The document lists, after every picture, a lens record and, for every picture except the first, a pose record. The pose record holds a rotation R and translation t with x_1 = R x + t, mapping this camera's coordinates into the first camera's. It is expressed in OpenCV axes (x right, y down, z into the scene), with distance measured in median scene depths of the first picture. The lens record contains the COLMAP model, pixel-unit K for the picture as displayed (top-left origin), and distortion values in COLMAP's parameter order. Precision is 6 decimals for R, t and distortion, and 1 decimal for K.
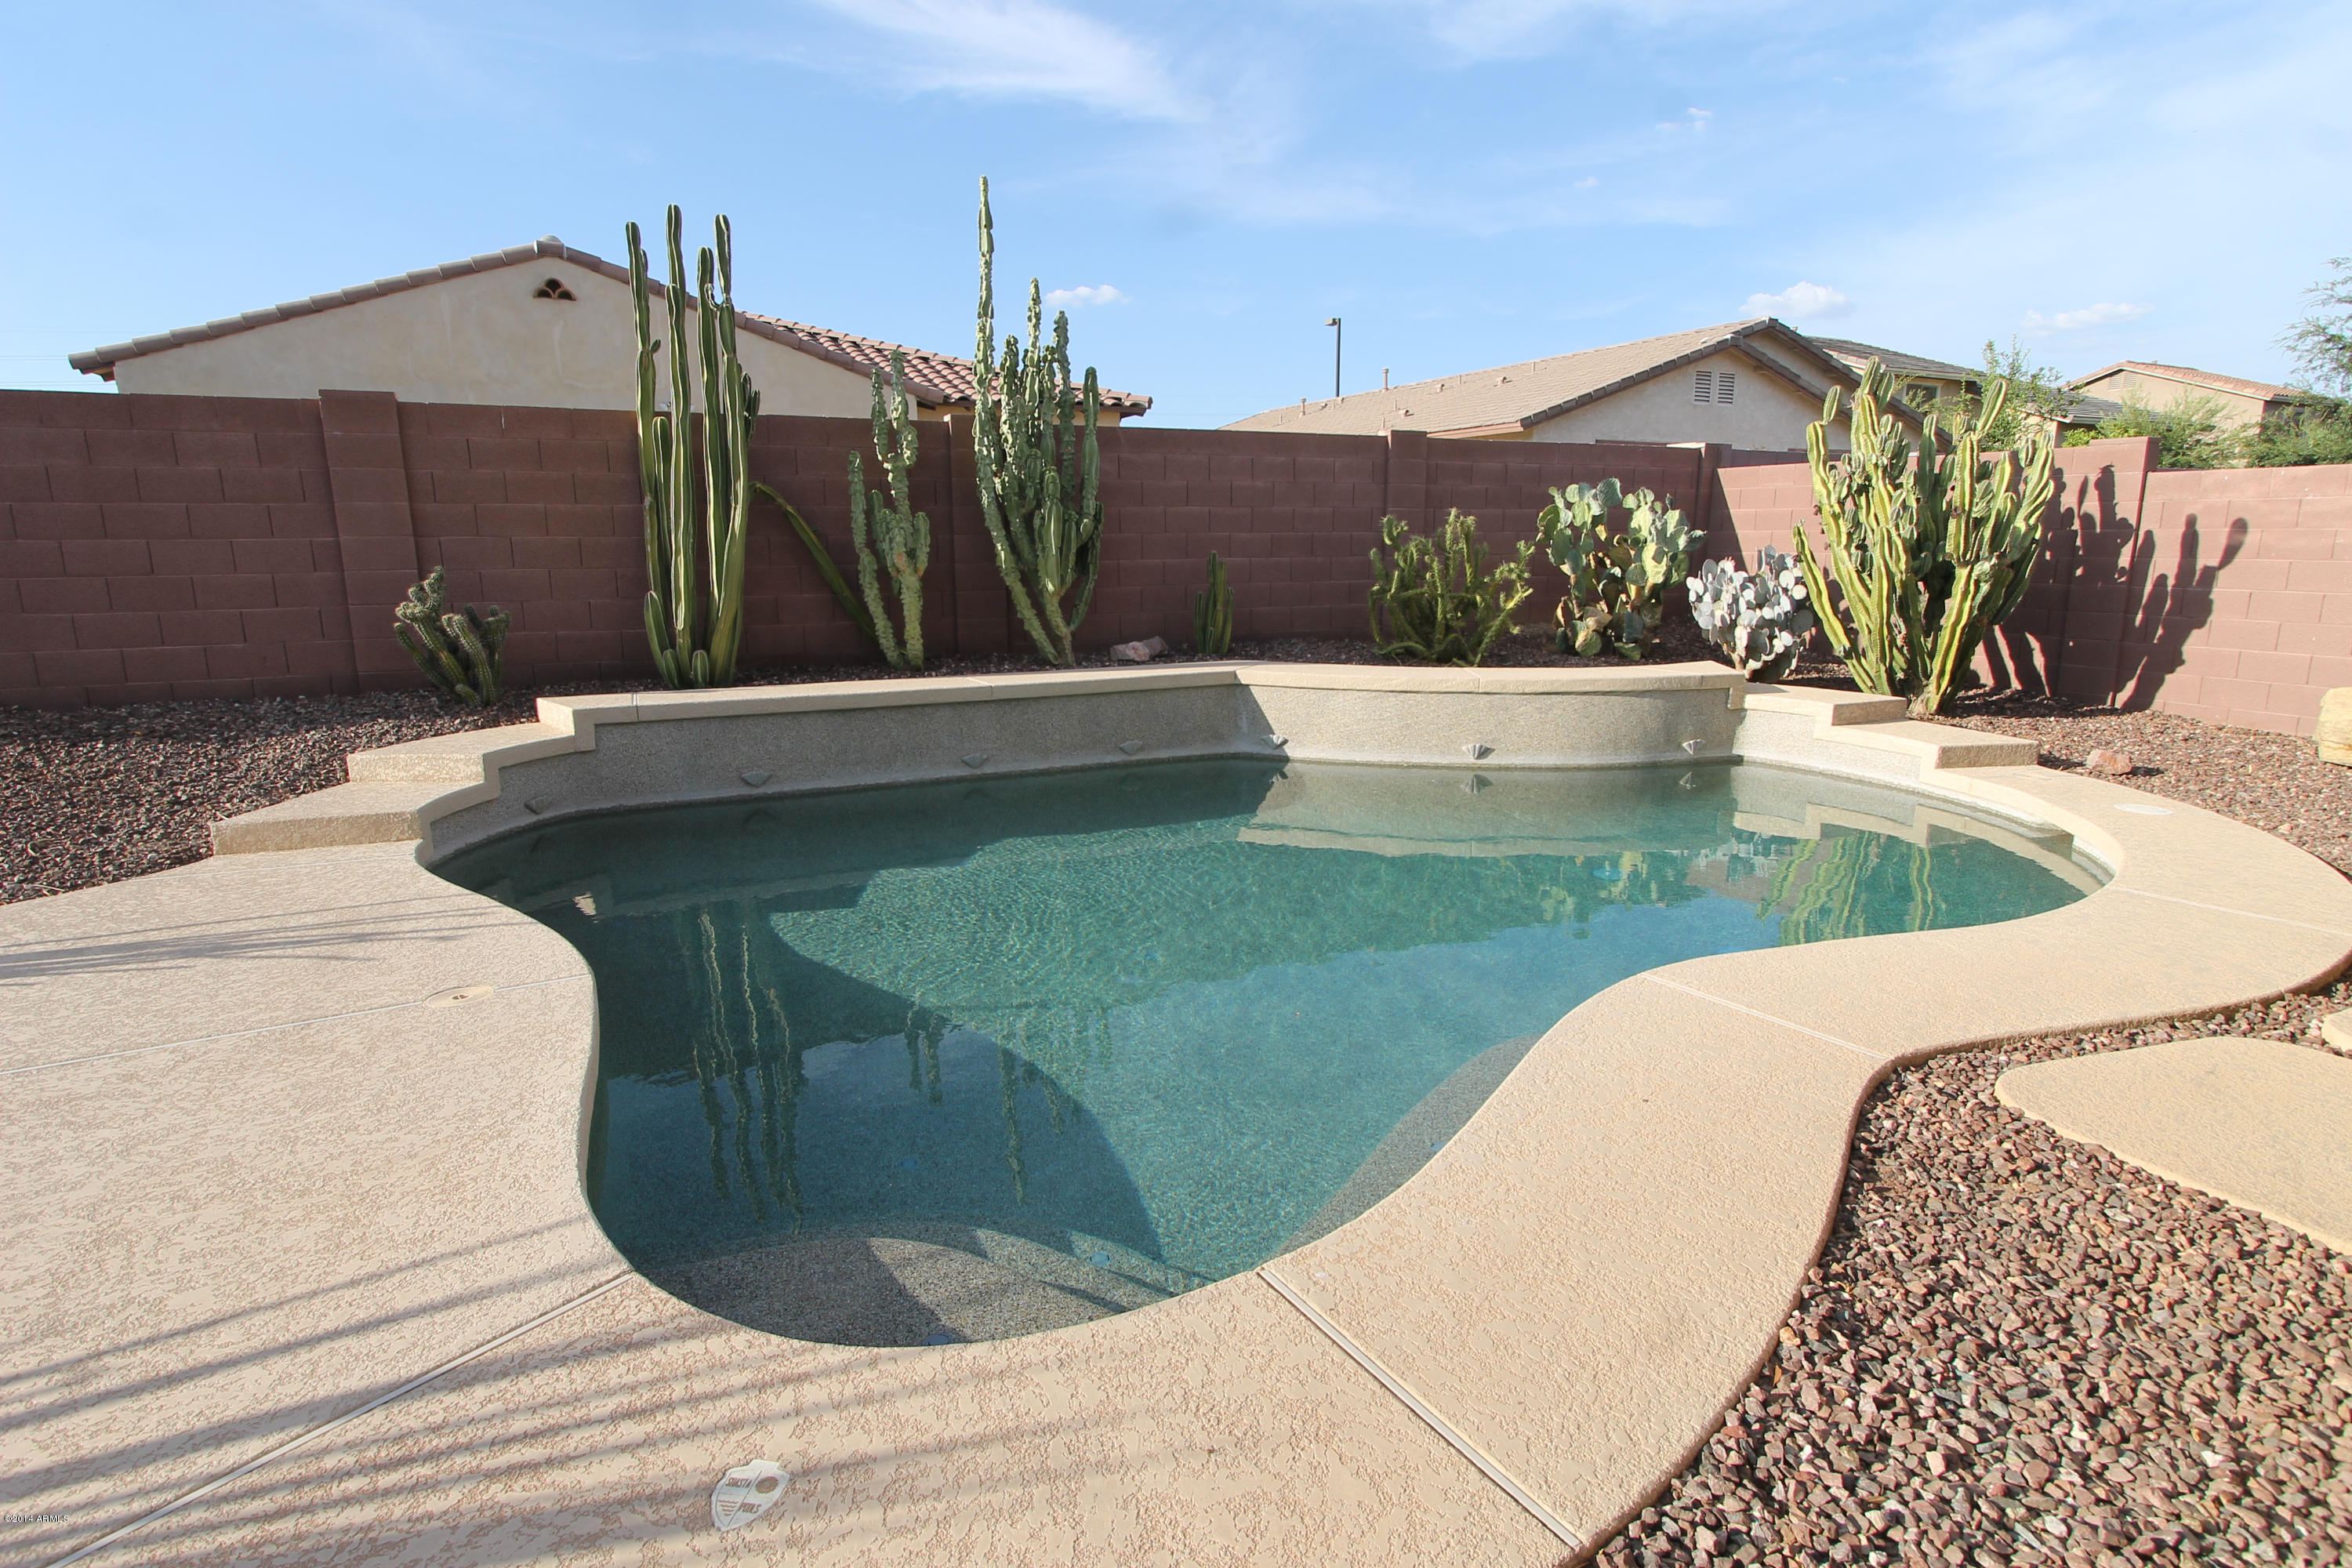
lens RADIAL K [[1210.2, 0, 1156.5], [0, 1210.2, 785.7], [0, 0, 1]] dist [-0.011839, -0.000715]
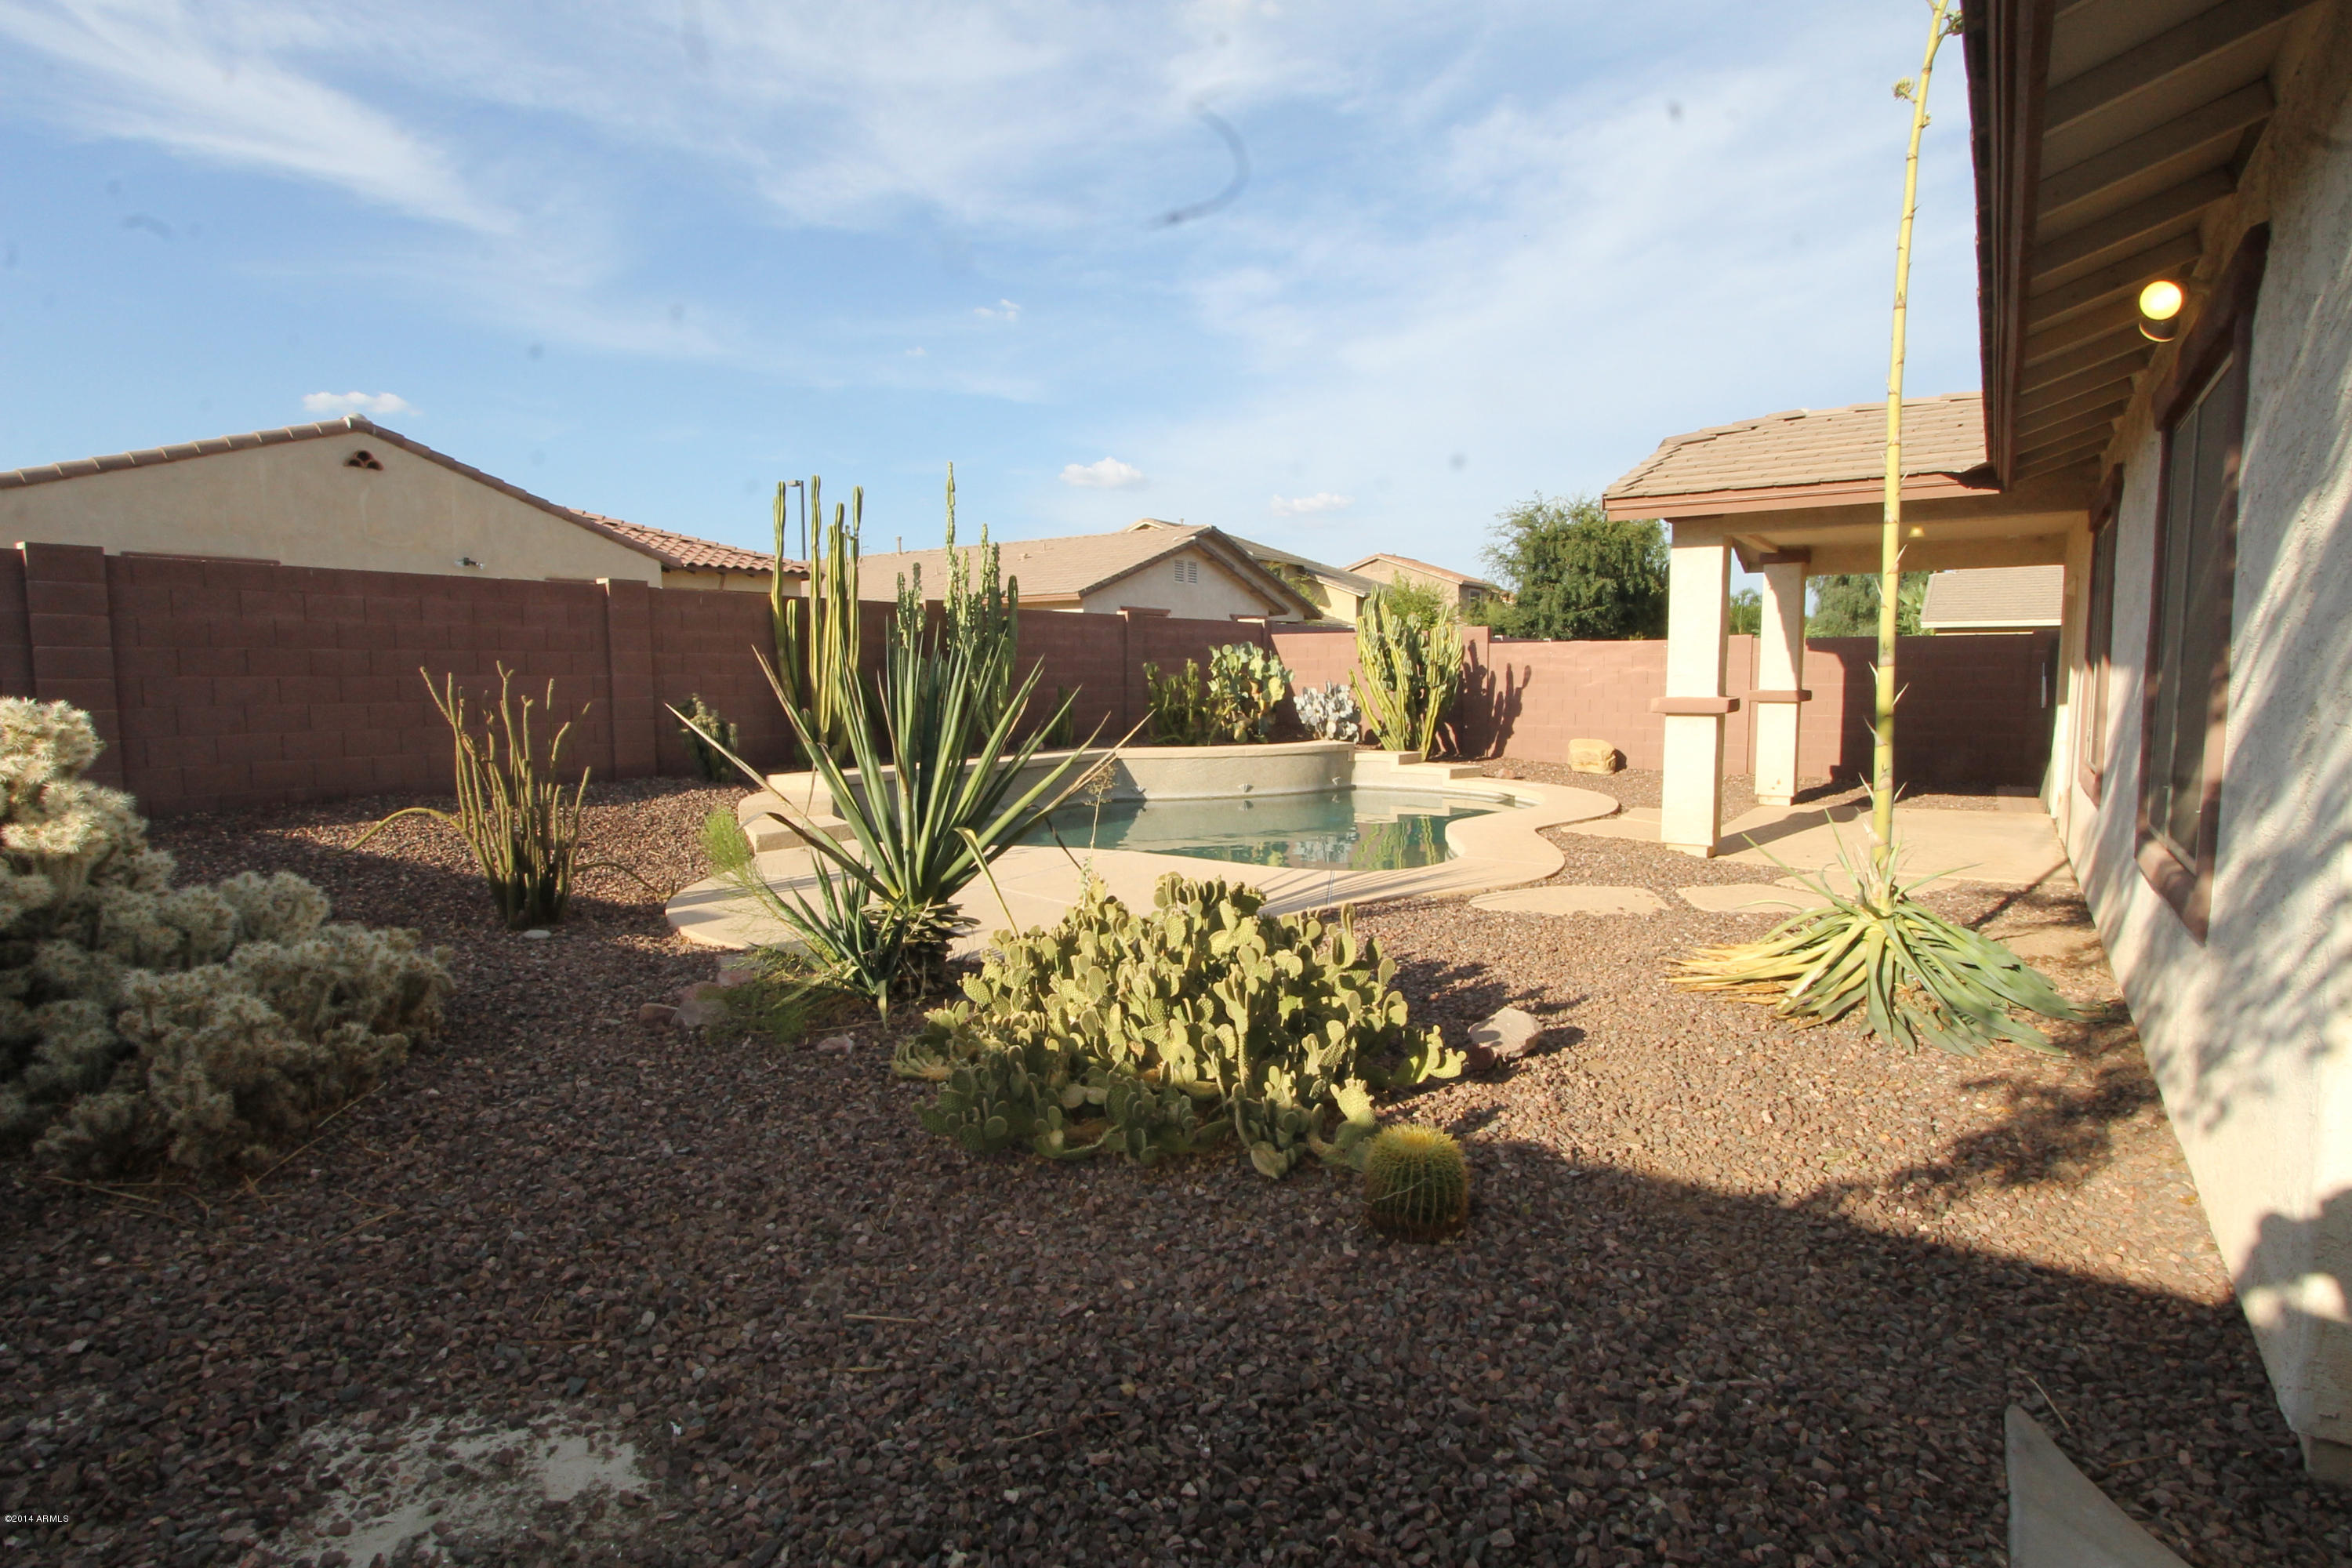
lens RADIAL K [[1185.5, 0, 1184.1], [0, 1185.5, 779.7], [0, 0, 1]] dist [-0.006377, -0.000714]
pose [[0.868653, -0.044135, 0.493451, -0.637647], [0.100901, 0.990908, -0.088993, 0.099644], [-0.485037, 0.127094, 0.865209, -0.477655]]
